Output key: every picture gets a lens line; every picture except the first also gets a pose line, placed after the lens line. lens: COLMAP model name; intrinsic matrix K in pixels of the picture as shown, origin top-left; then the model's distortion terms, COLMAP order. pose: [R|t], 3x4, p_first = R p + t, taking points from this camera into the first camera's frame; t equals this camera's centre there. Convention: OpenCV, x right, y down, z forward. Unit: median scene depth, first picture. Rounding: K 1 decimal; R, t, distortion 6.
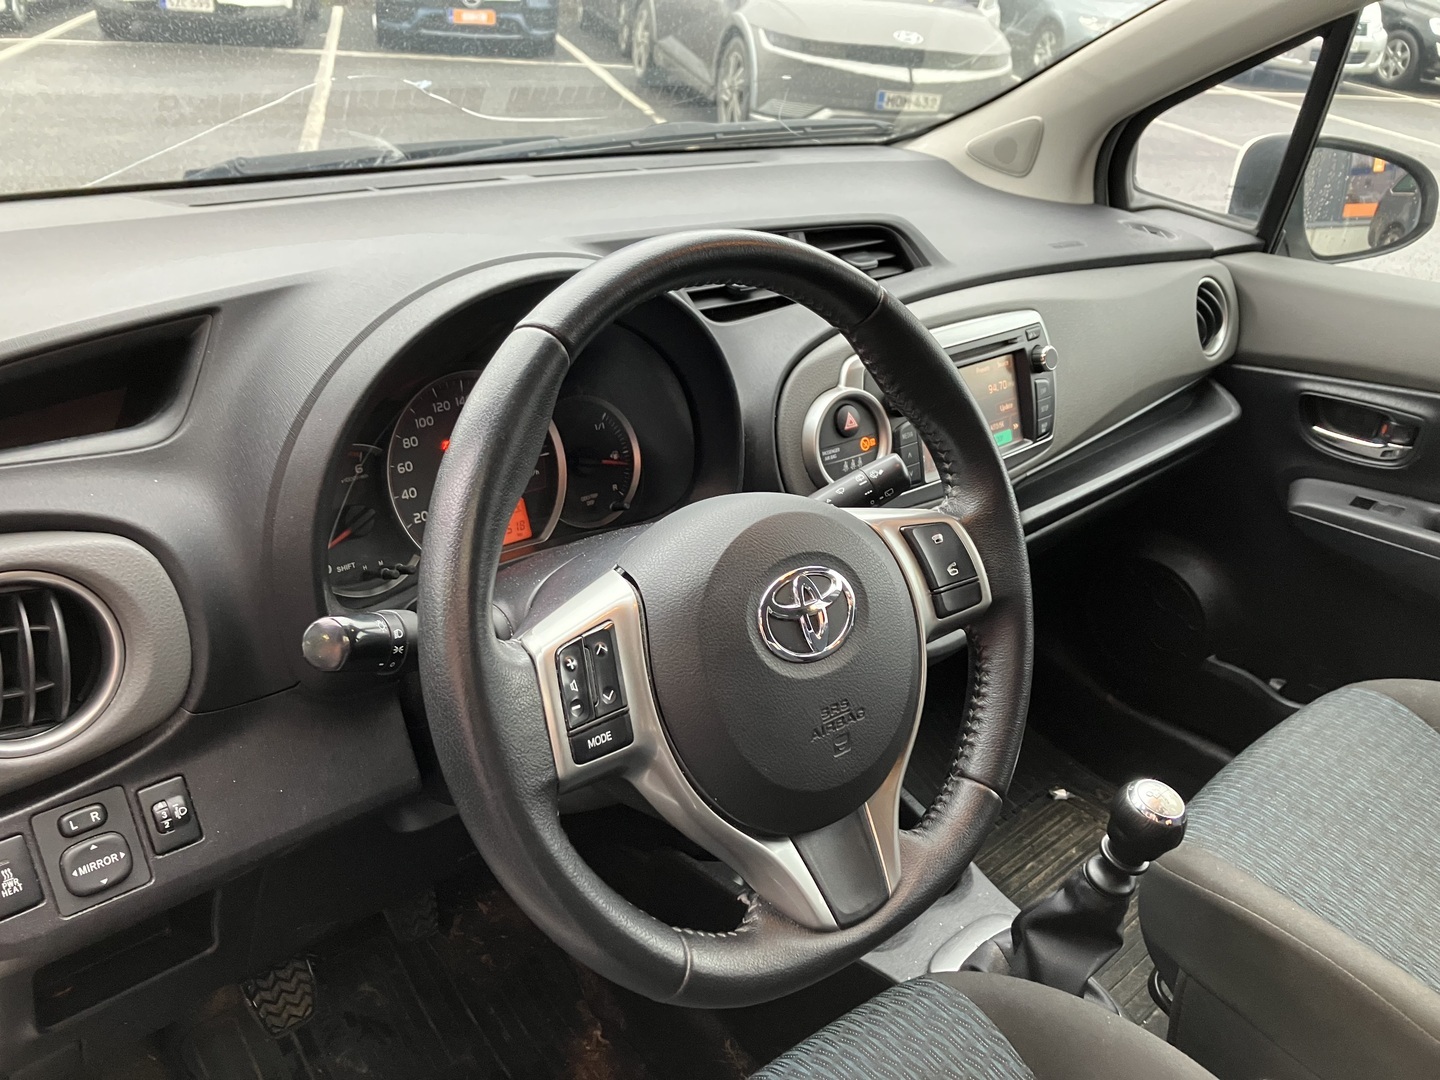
lens RADIAL K [[1164.2, 0, 726.7], [0, 1164.2, 535.1], [0, 0, 1]] dist [0.003091, -0.001879]
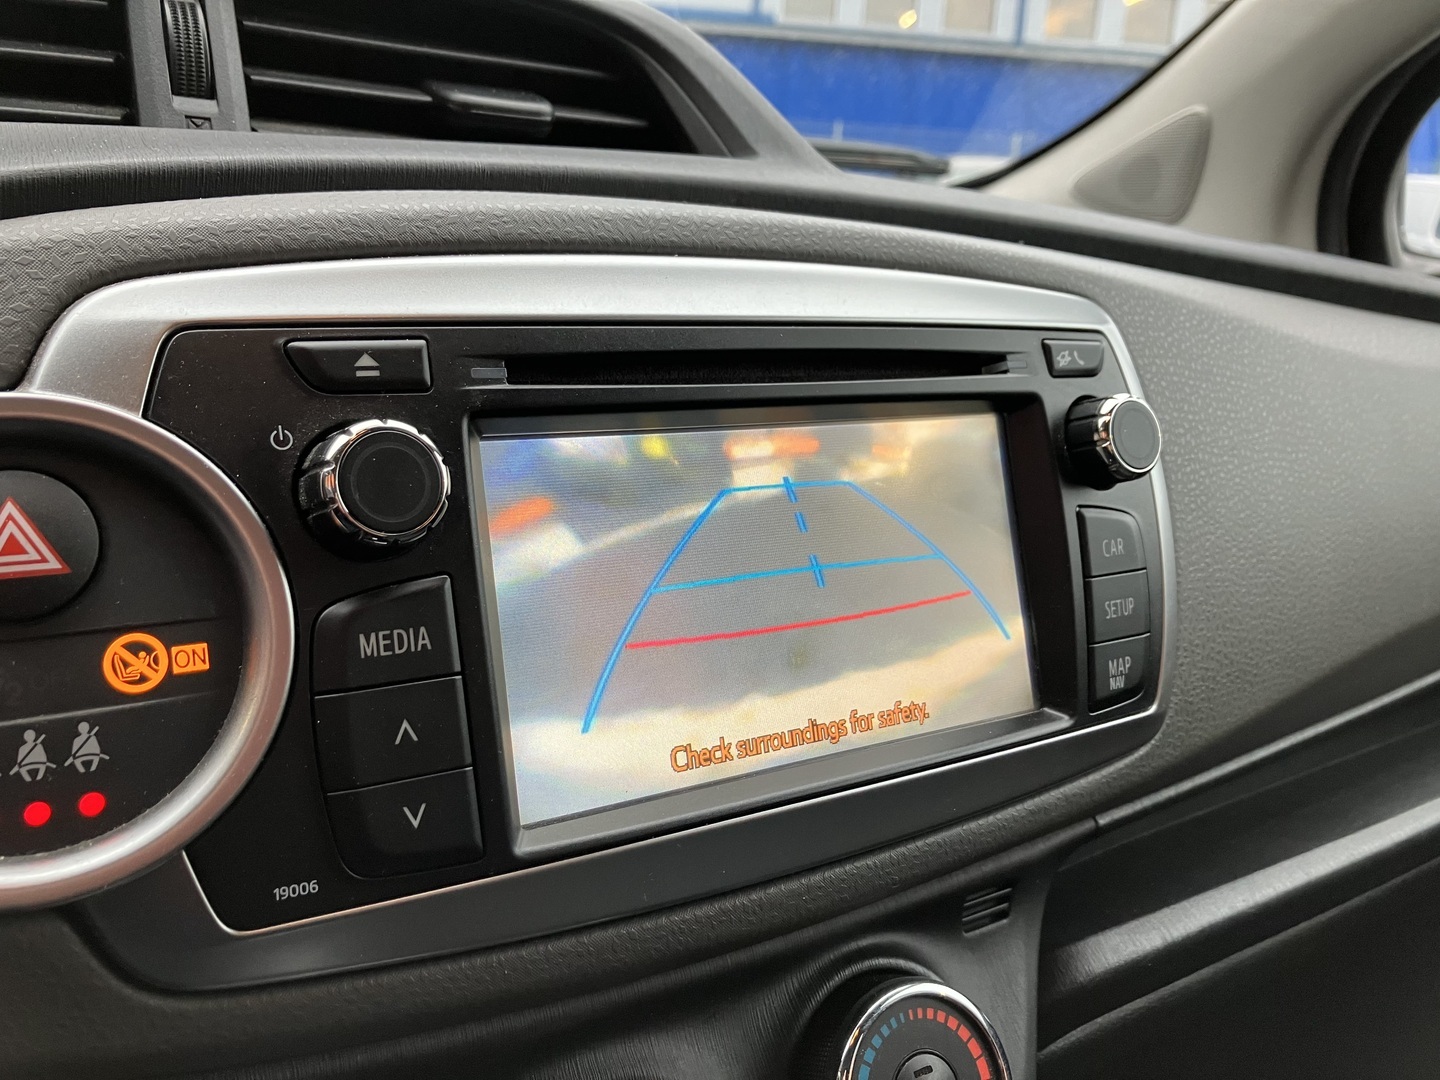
lens RADIAL K [[1167.0, 0, 713.4], [0, 1167.0, 535.0], [0, 0, 1]] dist [0.001147, -0.004393]
pose [[0.979605, 0.042185, -0.196455, 0.230869], [-0.084387, 0.973683, -0.211710, -0.056359], [0.182354, 0.223970, 0.957384, 0.701661]]
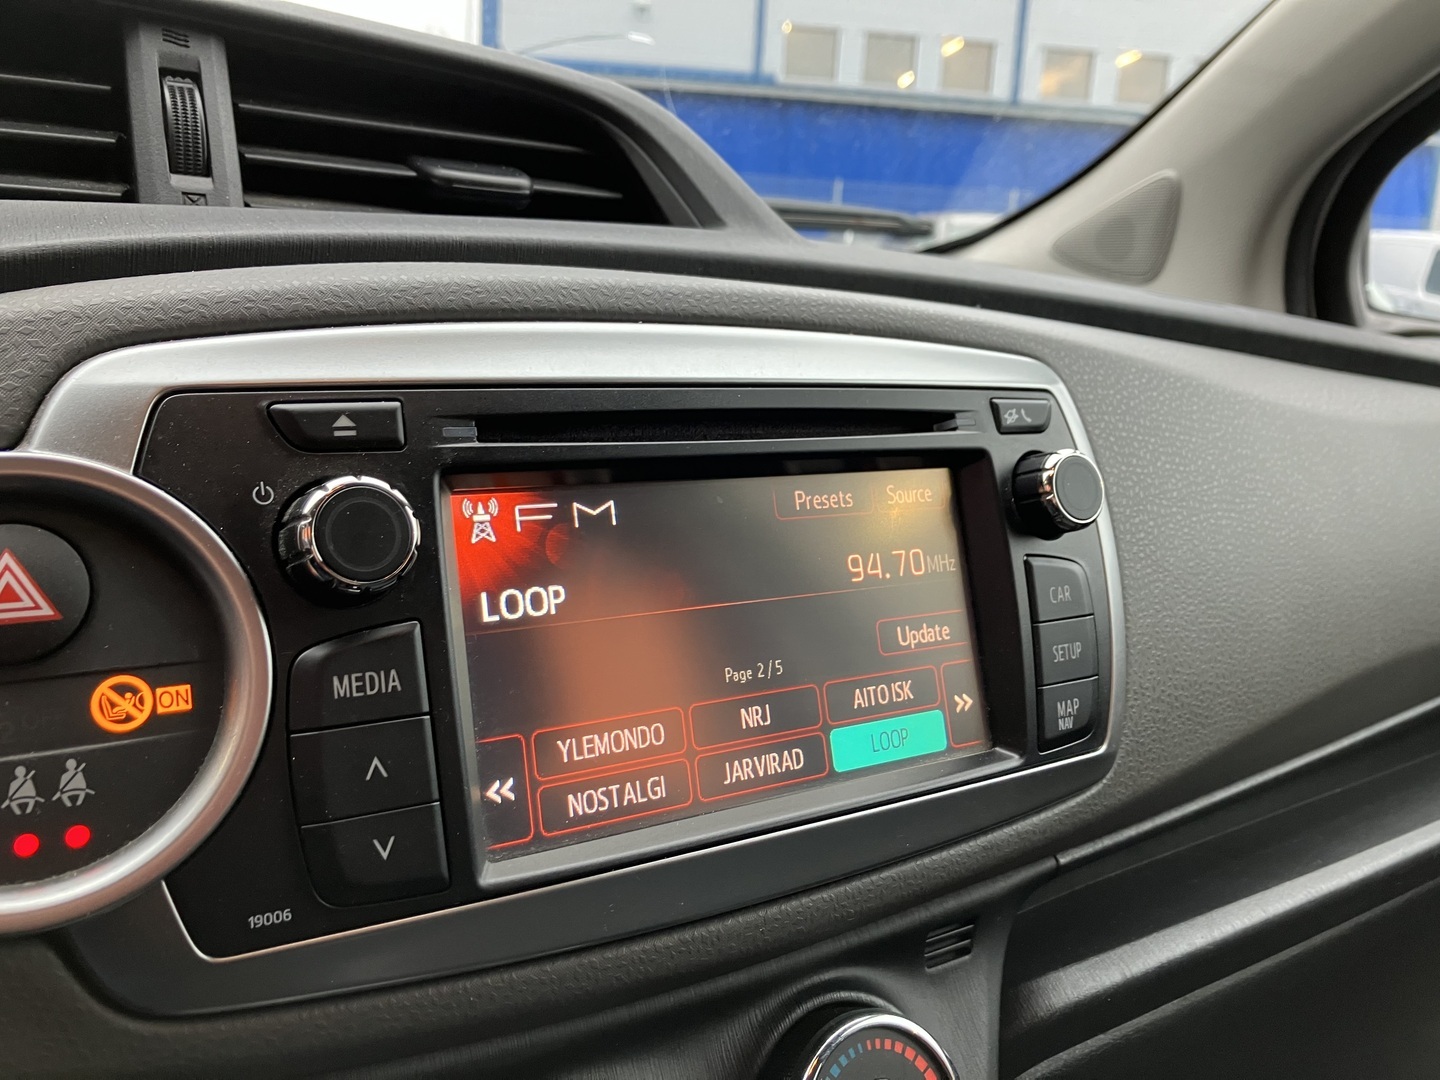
lens RADIAL K [[1164.2, 0, 726.7], [0, 1164.2, 535.1], [0, 0, 1]] dist [0.003091, -0.001879]
pose [[0.981204, 0.031837, -0.190327, 0.243272], [-0.080539, 0.963851, -0.253979, -0.053596], [0.175361, 0.264534, 0.948299, 0.689391]]
